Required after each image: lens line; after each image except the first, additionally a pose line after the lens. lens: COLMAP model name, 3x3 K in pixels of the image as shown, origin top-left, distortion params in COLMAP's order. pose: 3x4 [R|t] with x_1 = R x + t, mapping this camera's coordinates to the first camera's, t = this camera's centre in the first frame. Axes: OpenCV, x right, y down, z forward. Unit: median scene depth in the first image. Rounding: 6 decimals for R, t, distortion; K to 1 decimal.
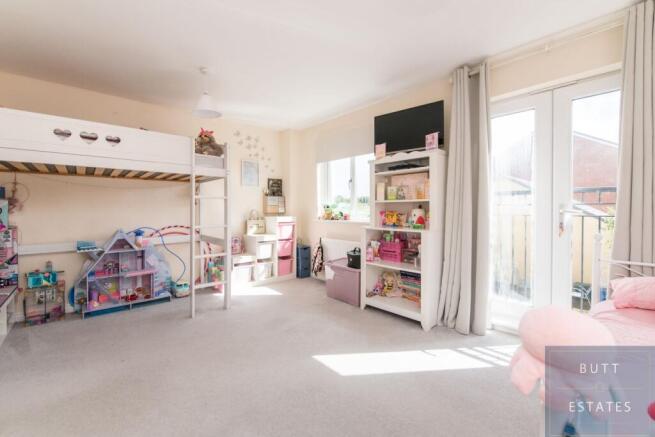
lens RADIAL K [[267.8, 0, 323.3], [0, 267.8, 209.4], [0, 0, 1]] dist [0.020223, -0.000044]
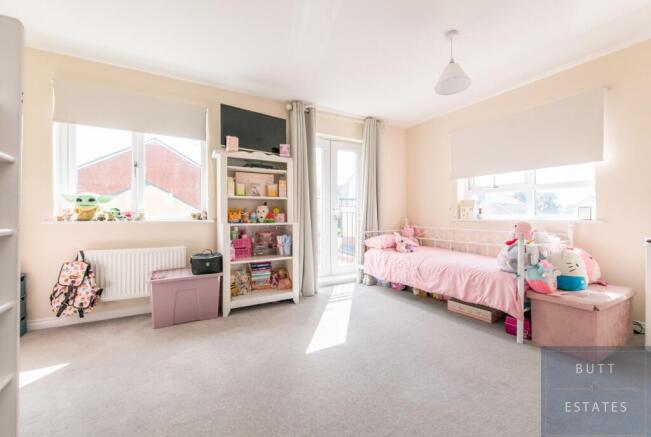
lens RADIAL K [[266.2, 0, 321.3], [0, 266.2, 209.4], [0, 0, 1]] dist [0.020223, -0.000044]
pose [[0.262171, 0.021049, 0.964792, -0.624852], [-0.002628, 0.999774, -0.021098, 0.034883], [-0.965018, 0.002996, 0.262167, 0.456745]]
